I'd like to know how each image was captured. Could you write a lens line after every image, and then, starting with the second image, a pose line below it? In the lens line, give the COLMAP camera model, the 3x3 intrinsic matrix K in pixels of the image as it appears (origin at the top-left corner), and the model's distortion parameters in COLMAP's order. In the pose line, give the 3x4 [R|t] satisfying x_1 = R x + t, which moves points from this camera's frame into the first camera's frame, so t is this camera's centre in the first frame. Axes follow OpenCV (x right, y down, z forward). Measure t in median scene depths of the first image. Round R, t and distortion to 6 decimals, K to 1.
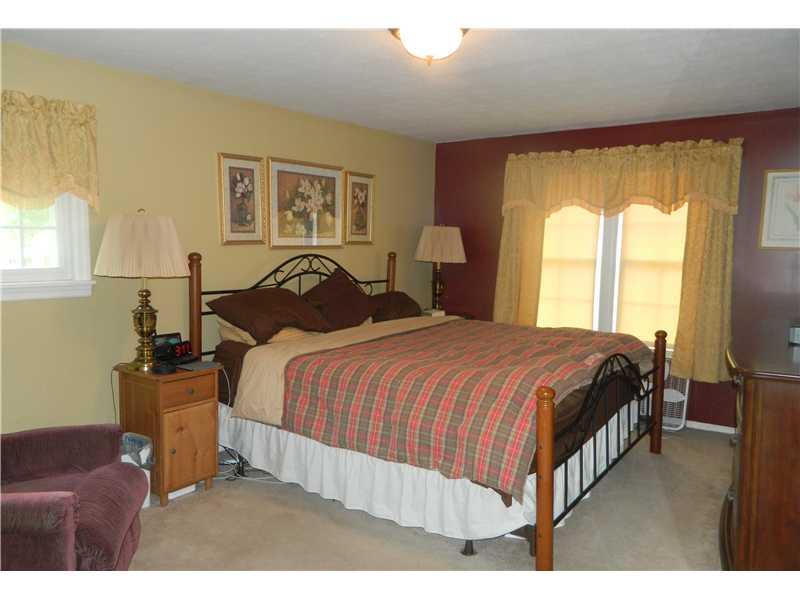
lens RADIAL K [[595.3, 0, 399.4], [0, 595.3, 314.3], [0, 0, 1]] dist [0.004193, 0.002146]
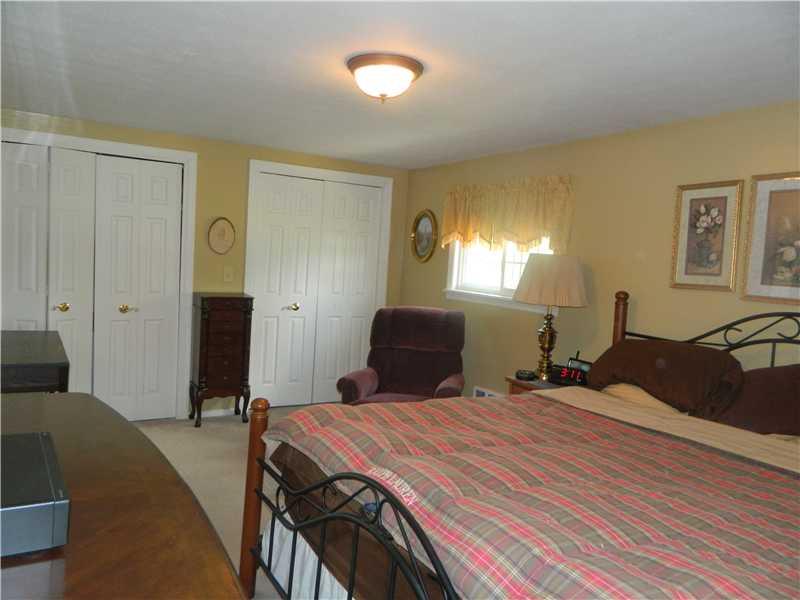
lens RADIAL K [[601.0, 0, 400.0], [0, 601.0, 300.0], [0, 0, 1]] dist [0.001058, -0.008204]
pose [[-0.380999, 0.014323, -0.924465, 0.669111], [-0.197607, 0.975515, 0.096554, -0.102862], [0.903212, 0.219468, -0.368839, 0.947722]]
